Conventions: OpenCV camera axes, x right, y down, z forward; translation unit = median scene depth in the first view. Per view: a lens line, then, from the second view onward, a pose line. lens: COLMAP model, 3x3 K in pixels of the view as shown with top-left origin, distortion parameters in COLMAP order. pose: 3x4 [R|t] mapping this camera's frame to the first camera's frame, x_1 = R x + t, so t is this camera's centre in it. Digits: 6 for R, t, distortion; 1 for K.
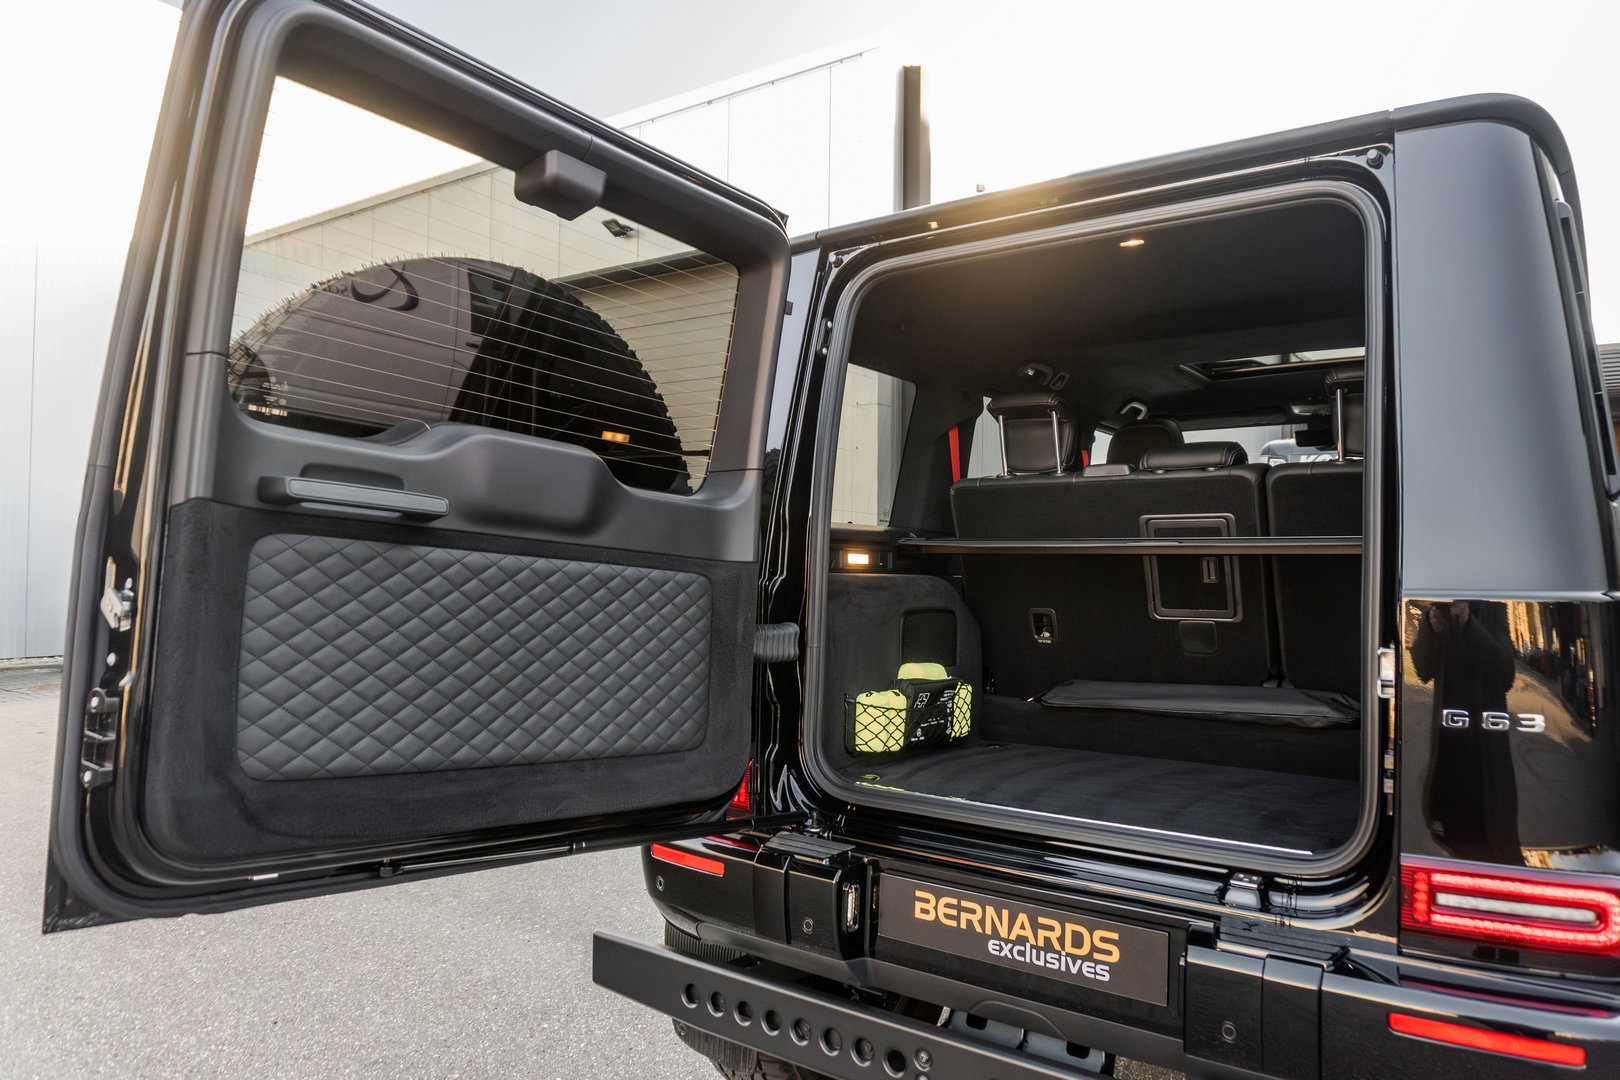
lens RADIAL K [[1123.0, 0, 810.0], [0, 1123.0, 540.0], [0, 0, 1]] dist [-0.025227, -0.002168]
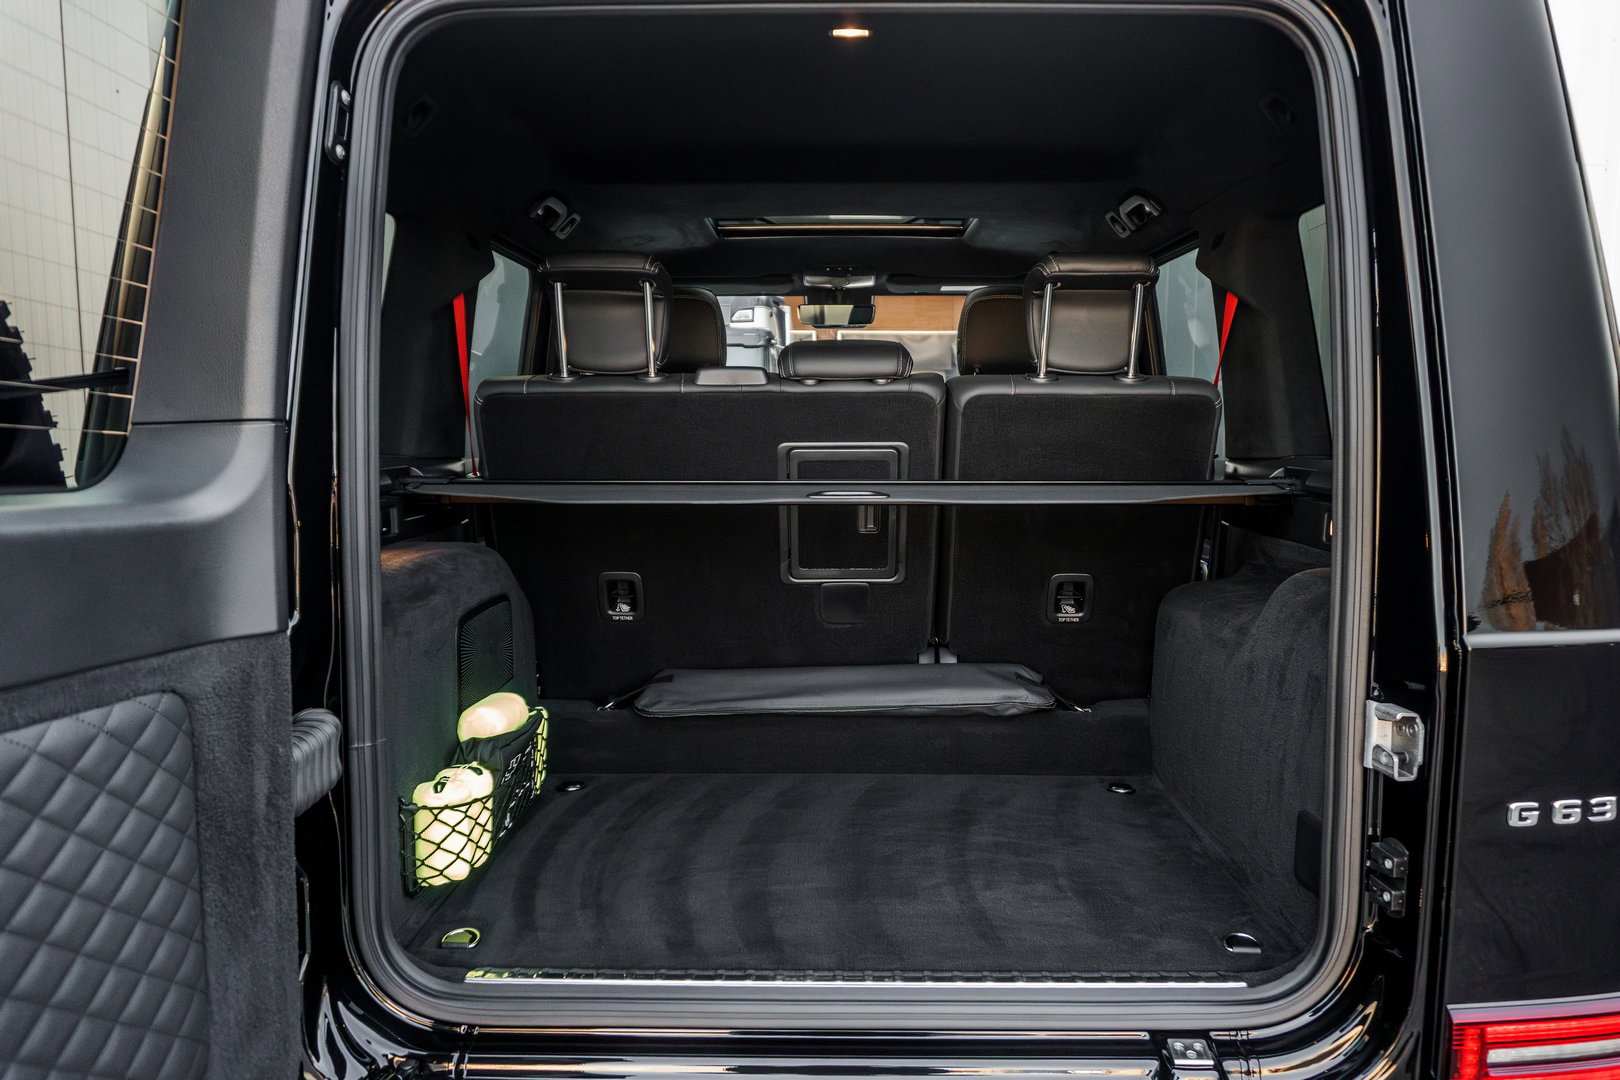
lens RADIAL K [[1123.0, 0, 810.0], [0, 1123.0, 540.0], [0, 0, 1]] dist [-0.025227, -0.002168]
pose [[0.808243, -0.080655, 0.583300, -0.114231], [-0.006578, 0.989277, 0.145906, -0.069398], [-0.588813, -0.121764, 0.799045, 0.446245]]
